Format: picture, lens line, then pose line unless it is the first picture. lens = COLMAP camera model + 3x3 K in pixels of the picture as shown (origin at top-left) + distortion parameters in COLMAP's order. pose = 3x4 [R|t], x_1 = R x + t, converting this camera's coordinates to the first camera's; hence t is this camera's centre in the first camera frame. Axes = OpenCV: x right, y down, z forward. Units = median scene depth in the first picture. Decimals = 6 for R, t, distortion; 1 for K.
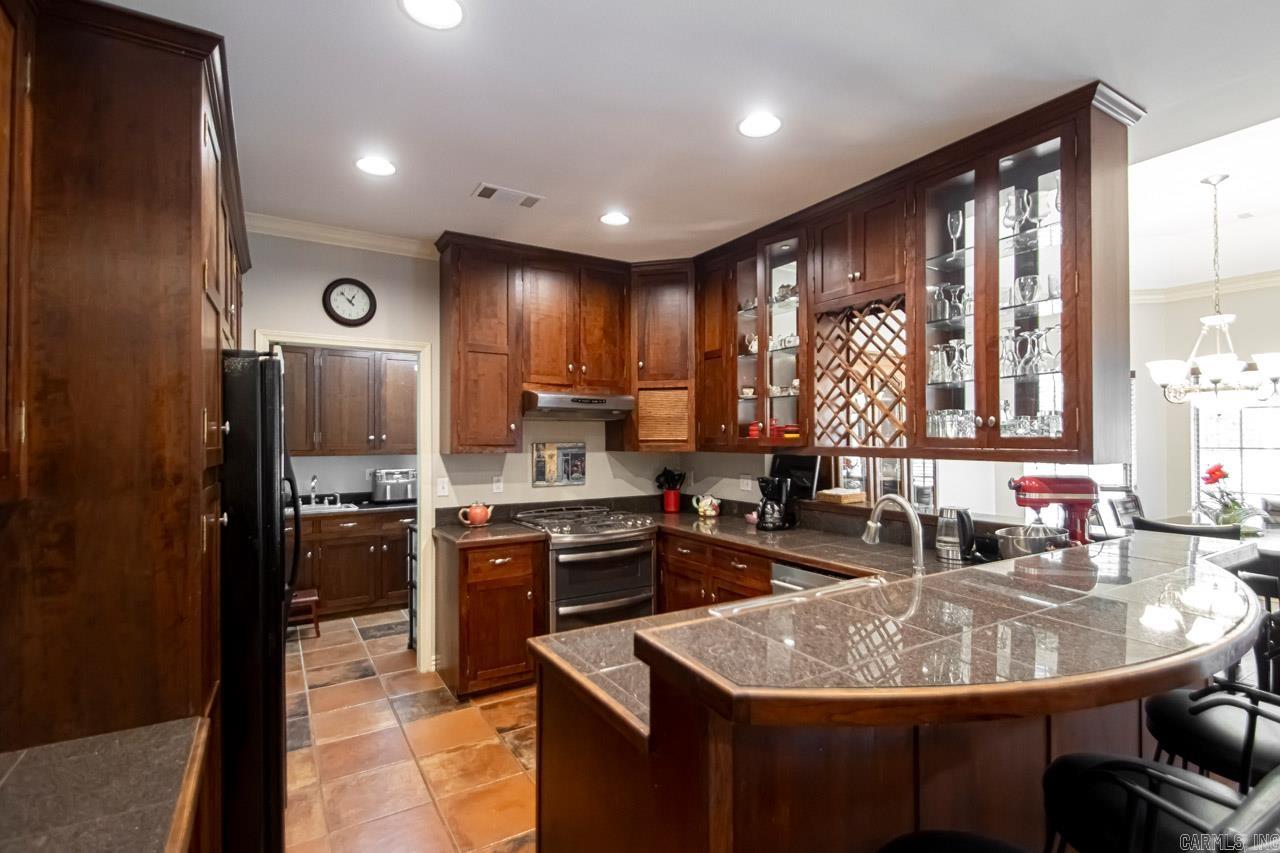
lens RADIAL K [[600.8, 0, 645.6], [0, 600.8, 439.8], [0, 0, 1]] dist [0.011328, -0.011282]
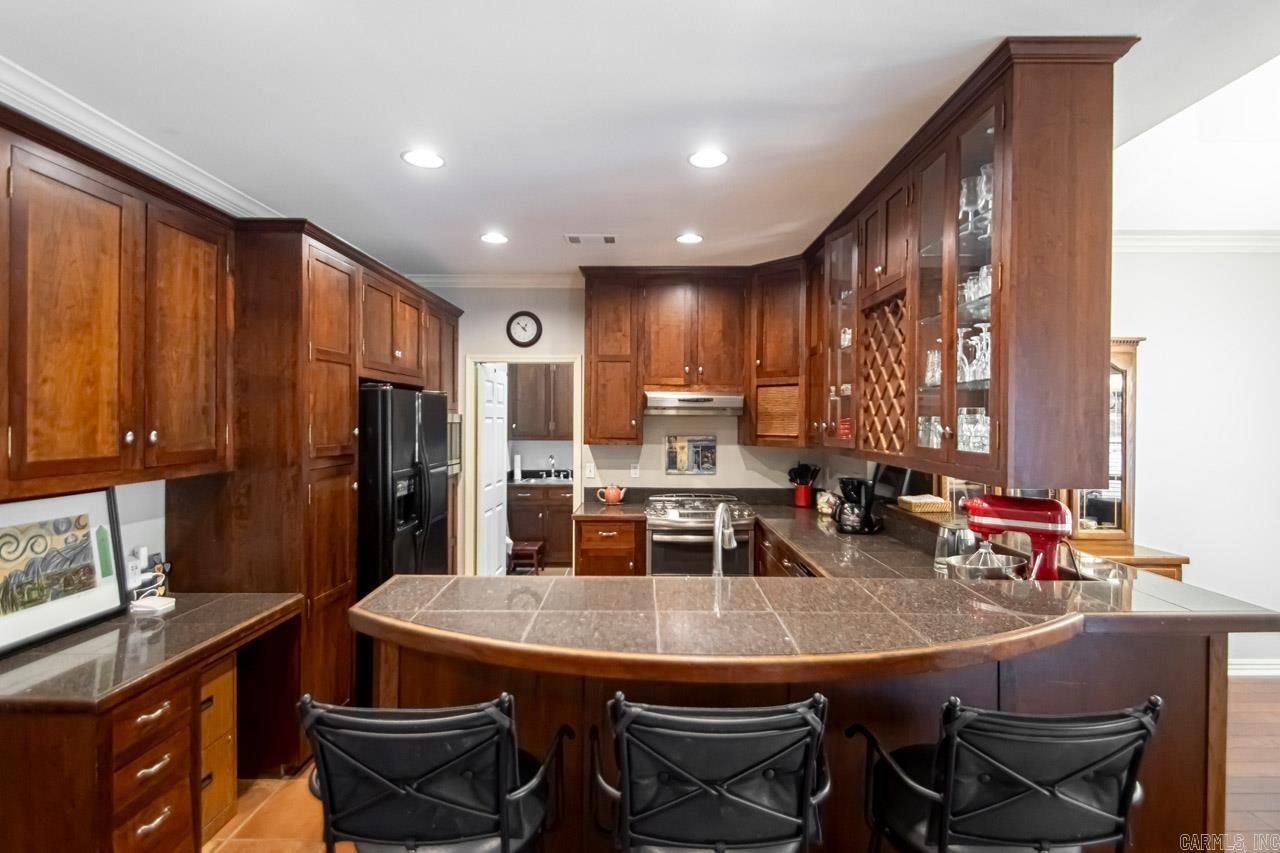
lens RADIAL K [[600.8, 0, 630.0], [0, 600.8, 431.5], [0, 0, 1]] dist [0.011328, -0.011282]
pose [[0.843921, 0.016470, -0.536214, 0.410223], [-0.005772, 0.999750, 0.021624, -0.030314], [0.536436, -0.015154, 0.843805, -0.002479]]
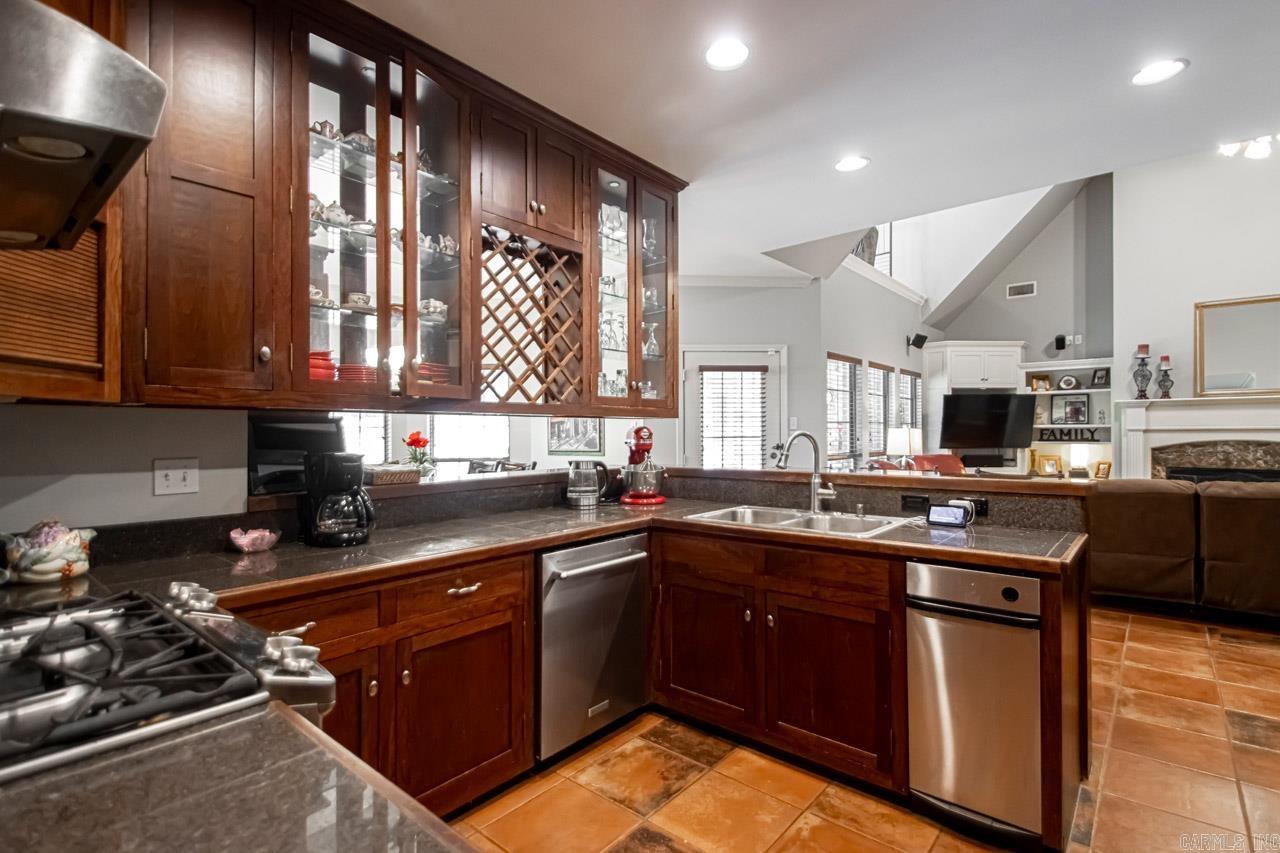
lens RADIAL K [[600.8, 0, 630.1], [0, 600.8, 438.2], [0, 0, 1]] dist [0.011328, -0.011282]
pose [[-0.311302, -0.011791, 0.950238, -0.413534], [0.002964, 0.999906, 0.013378, 0.040893], [-0.950306, 0.006982, -0.311238, 0.891113]]
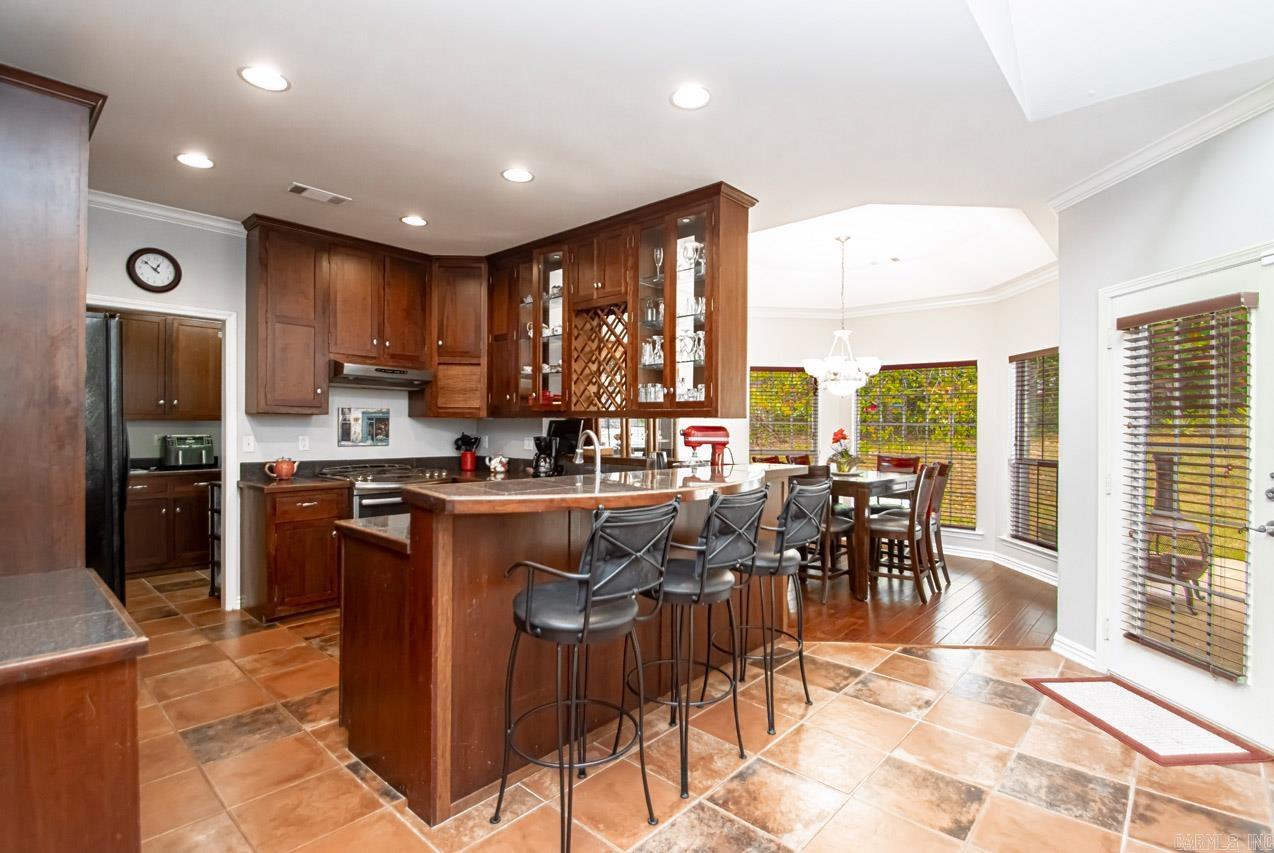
lens RADIAL K [[598.0, 0, 639.5], [0, 598.0, 435.9], [0, 0, 1]] dist [0.011328, -0.011282]
pose [[0.960444, 0.009906, 0.278296, 0.047853], [-0.014570, 0.999786, 0.014696, 0.038120], [-0.278090, -0.018169, 0.960383, -0.266041]]
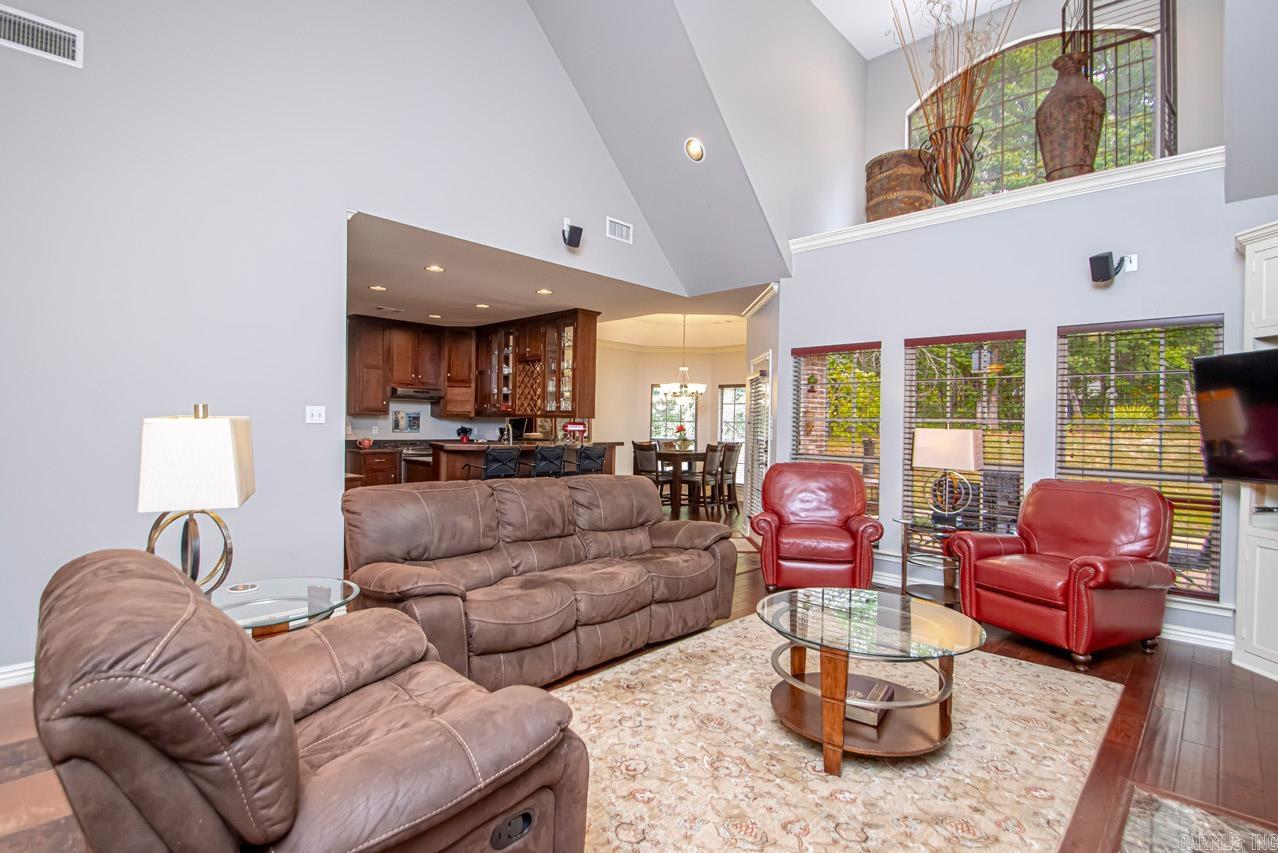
lens RADIAL K [[599.8, 0, 653.0], [0, 599.8, 425.8], [0, 0, 1]] dist [0.011328, -0.011282]
pose [[0.962229, 0.016422, 0.271746, 0.124813], [-0.017548, 0.999845, 0.001715, 0.040863], [-0.271675, -0.006419, 0.962368, -1.362876]]
